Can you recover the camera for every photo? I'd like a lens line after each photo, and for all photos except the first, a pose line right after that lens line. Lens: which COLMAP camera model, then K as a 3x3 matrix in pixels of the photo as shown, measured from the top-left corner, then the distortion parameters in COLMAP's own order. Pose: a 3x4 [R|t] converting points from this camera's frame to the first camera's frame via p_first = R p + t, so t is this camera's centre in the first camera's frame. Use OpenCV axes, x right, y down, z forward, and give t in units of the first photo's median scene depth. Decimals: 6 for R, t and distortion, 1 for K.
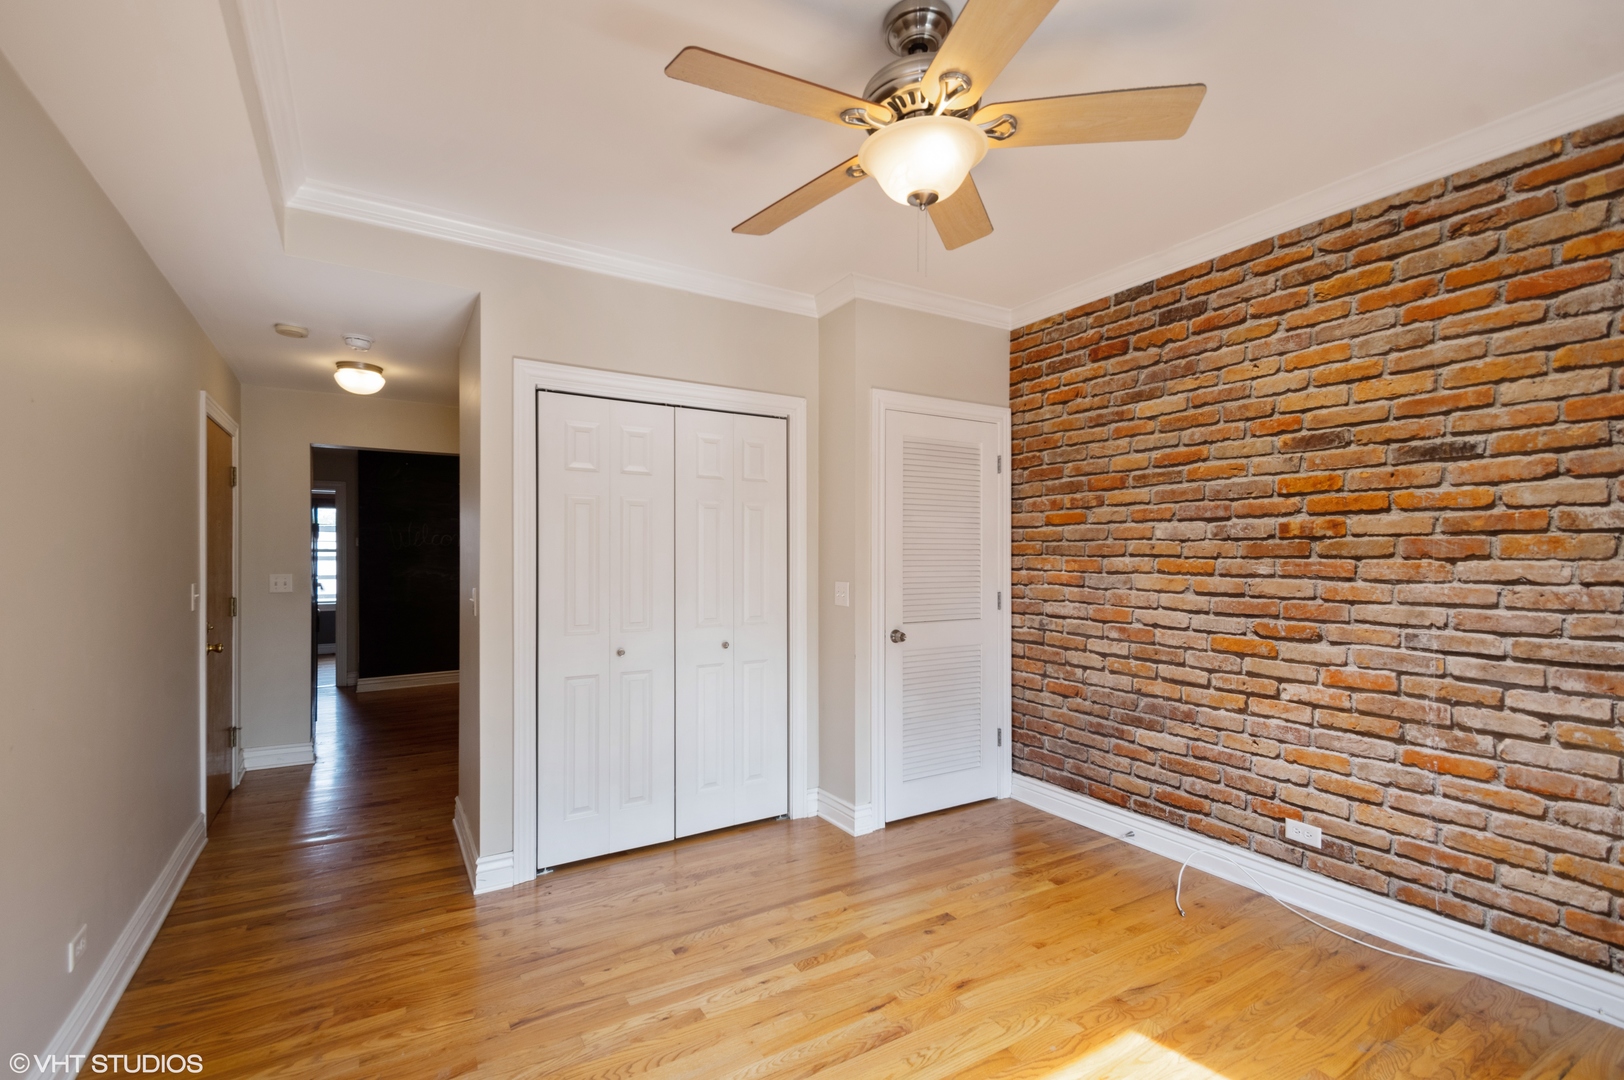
lens RADIAL K [[703.0, 0, 777.7], [0, 703.0, 551.8], [0, 0, 1]] dist [-0.015132, -0.001632]
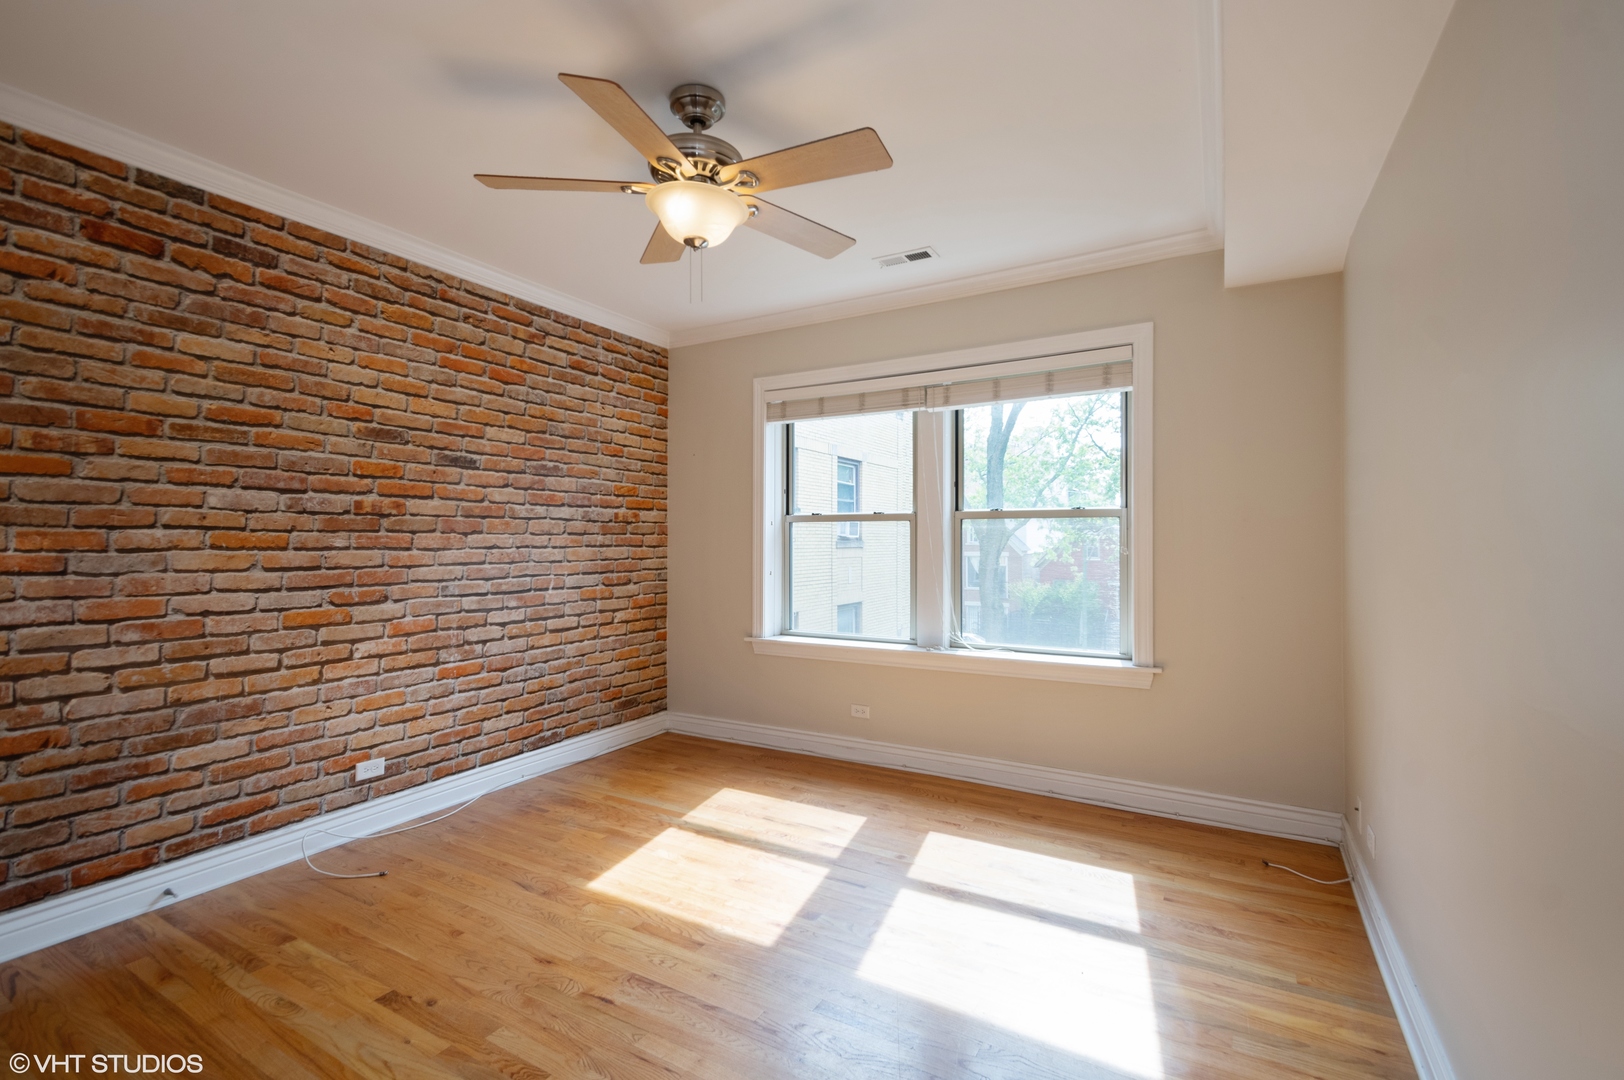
lens RADIAL K [[703.0, 0, 809.1], [0, 703.0, 544.8], [0, 0, 1]] dist [-0.015132, -0.001632]
pose [[-0.517113, 0.003240, 0.855911, -0.604016], [0.003163, 0.999993, -0.001874, 0.033920], [-0.855911, 0.001738, -0.517120, 0.949860]]
